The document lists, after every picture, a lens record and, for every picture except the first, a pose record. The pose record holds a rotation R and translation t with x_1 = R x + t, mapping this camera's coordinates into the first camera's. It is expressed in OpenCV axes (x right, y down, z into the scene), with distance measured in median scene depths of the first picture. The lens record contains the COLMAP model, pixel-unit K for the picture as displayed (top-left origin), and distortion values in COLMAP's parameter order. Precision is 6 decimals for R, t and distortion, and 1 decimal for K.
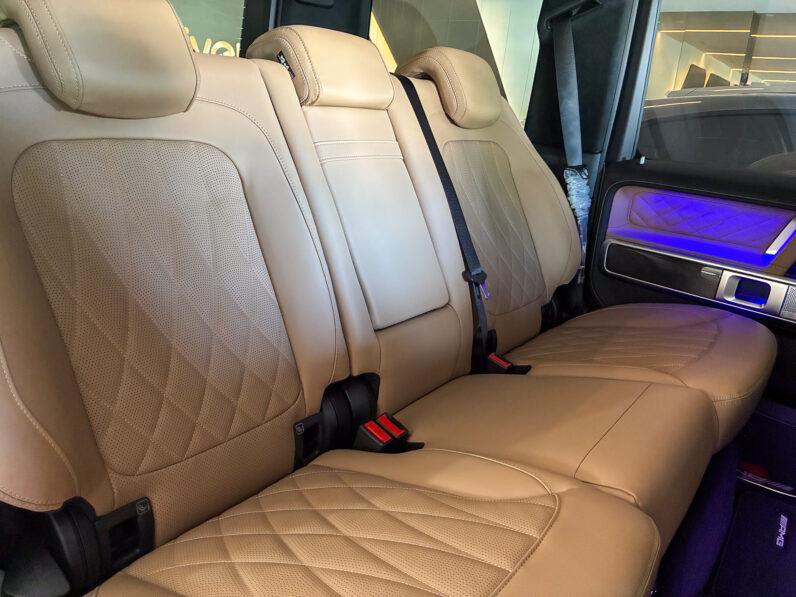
lens RADIAL K [[616.6, 0, 394.1], [0, 616.6, 298.5], [0, 0, 1]] dist [0.032016, -0.053276]
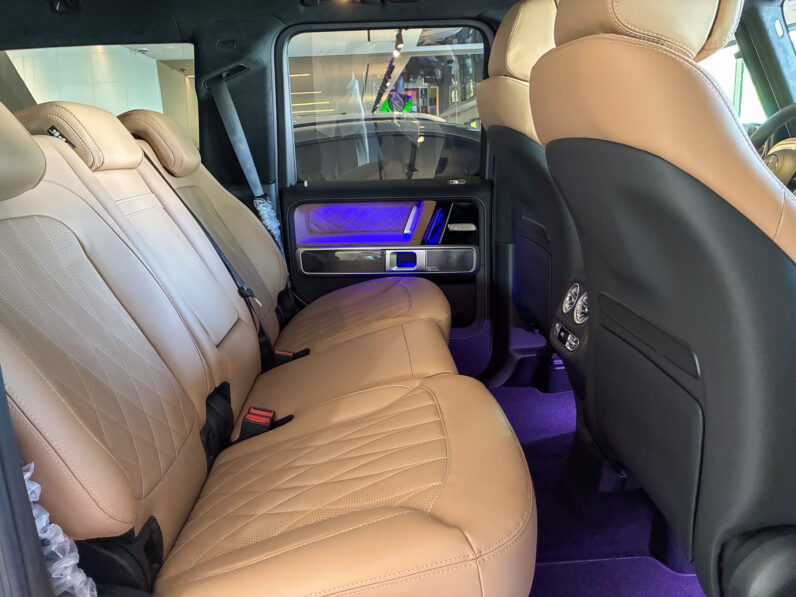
lens RADIAL K [[616.6, 0, 405.0], [0, 616.6, 299.6], [0, 0, 1]] dist [0.032016, -0.053276]
pose [[0.748764, -0.256880, 0.611037, -0.316969], [0.292968, 0.955175, 0.042553, 0.014590], [-0.594578, 0.147152, 0.790458, -0.115517]]
